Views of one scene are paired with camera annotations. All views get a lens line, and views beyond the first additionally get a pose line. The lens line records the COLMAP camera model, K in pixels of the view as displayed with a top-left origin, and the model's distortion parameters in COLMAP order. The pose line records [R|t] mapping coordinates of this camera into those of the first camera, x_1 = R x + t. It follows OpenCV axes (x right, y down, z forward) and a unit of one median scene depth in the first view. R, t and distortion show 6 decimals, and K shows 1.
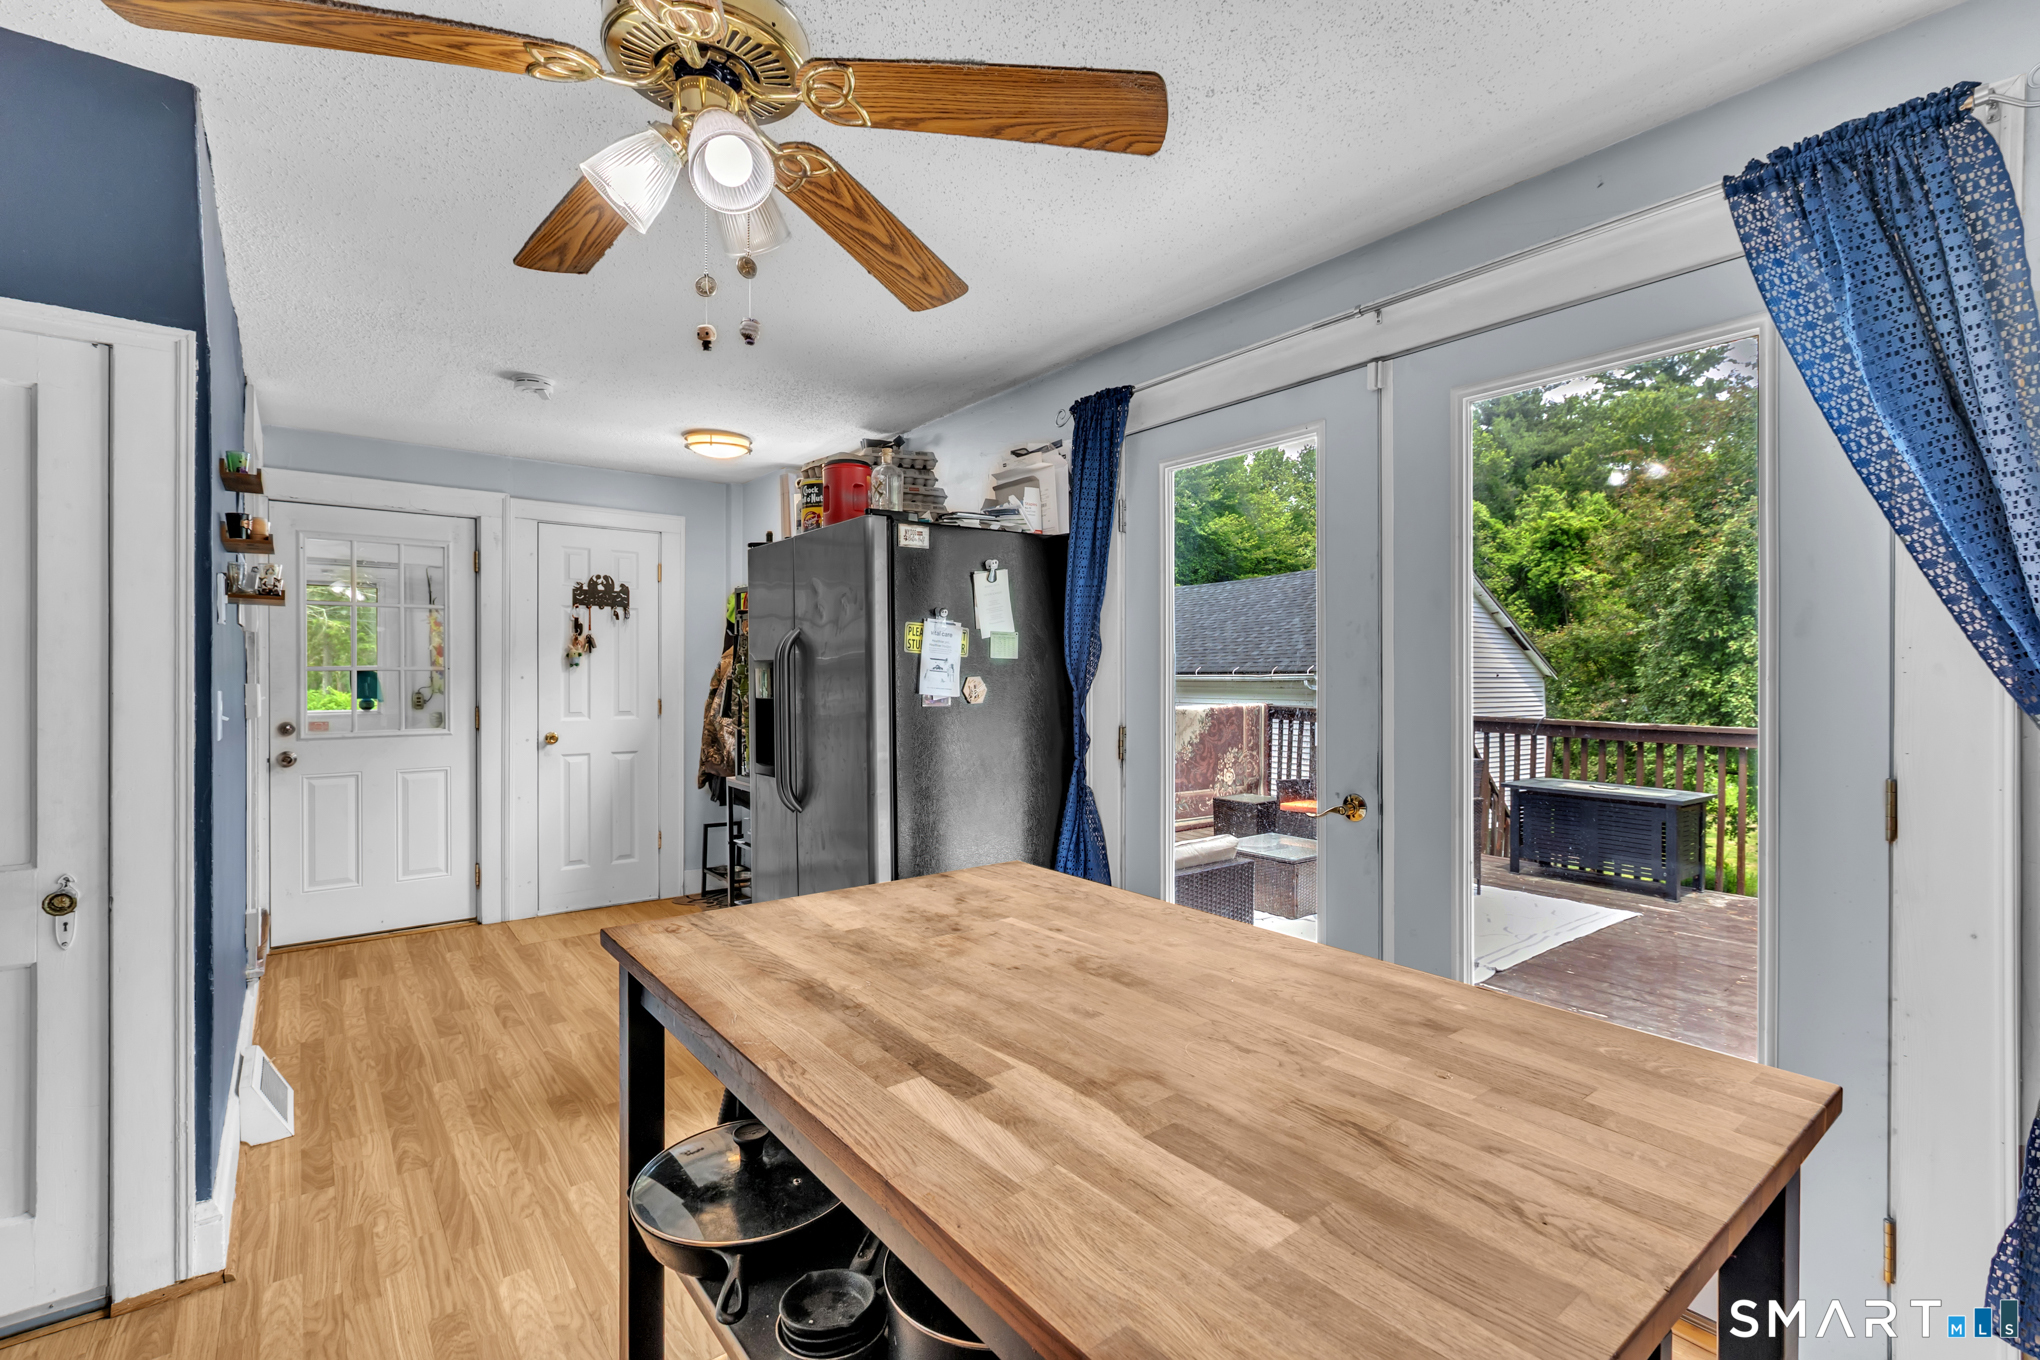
lens RADIAL K [[926.4, 0, 1014.9], [0, 926.4, 685.0], [0, 0, 1]] dist [-0.001259, -0.000246]
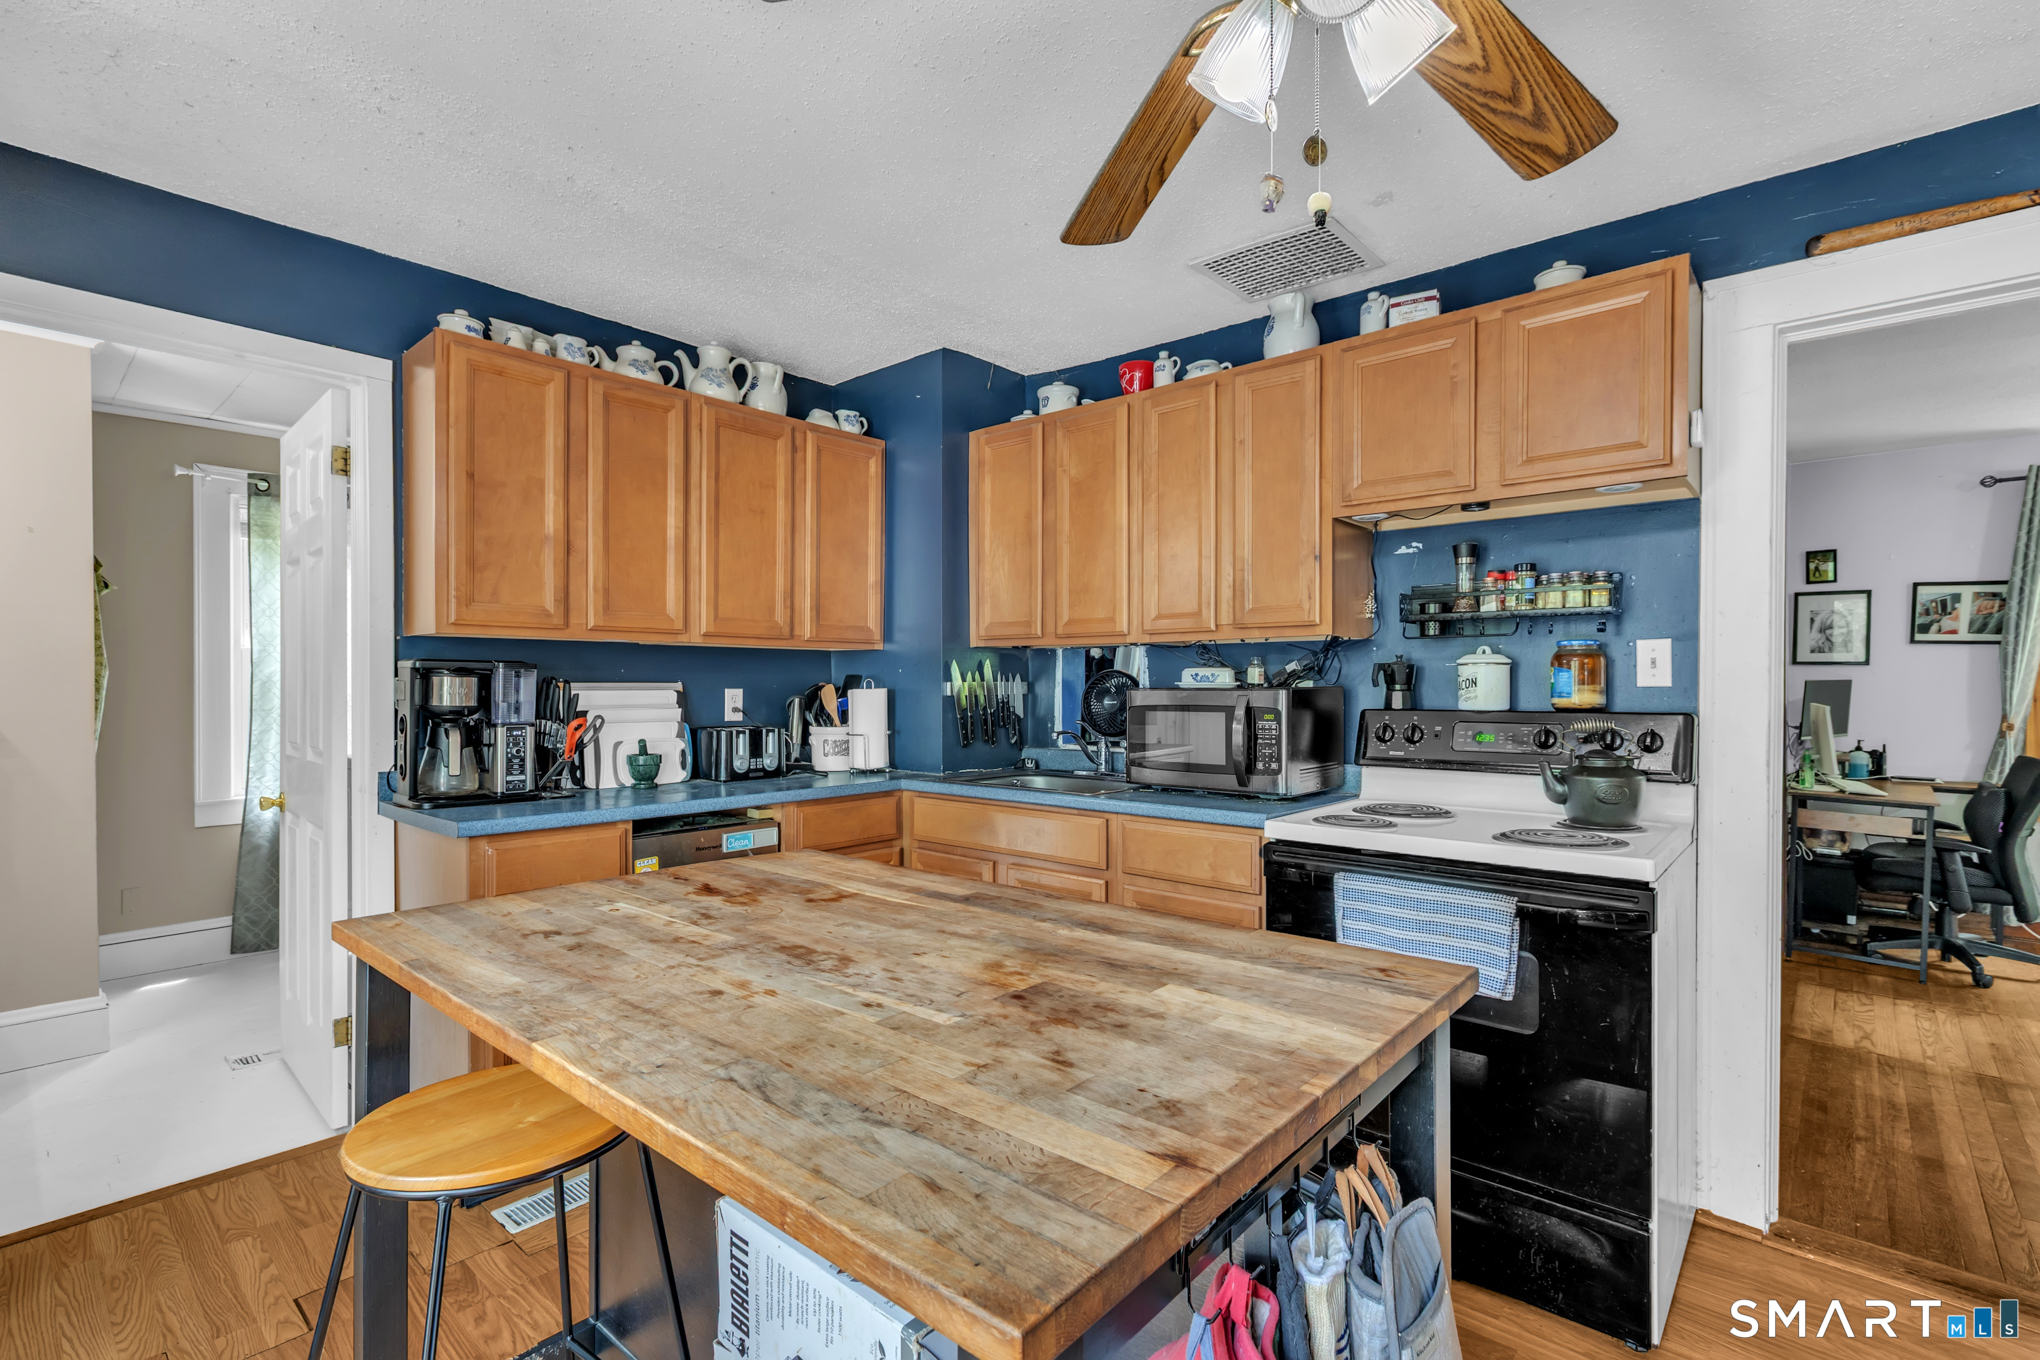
lens RADIAL K [[926.4, 0, 1014.9], [0, 926.4, 685.0], [0, 0, 1]] dist [-0.001259, -0.000246]
pose [[-0.983172, -0.001558, -0.182675, 0.067992], [-0.003362, 0.999949, 0.009566, 0.027244], [0.182651, 0.010019, -0.983127, 1.758749]]
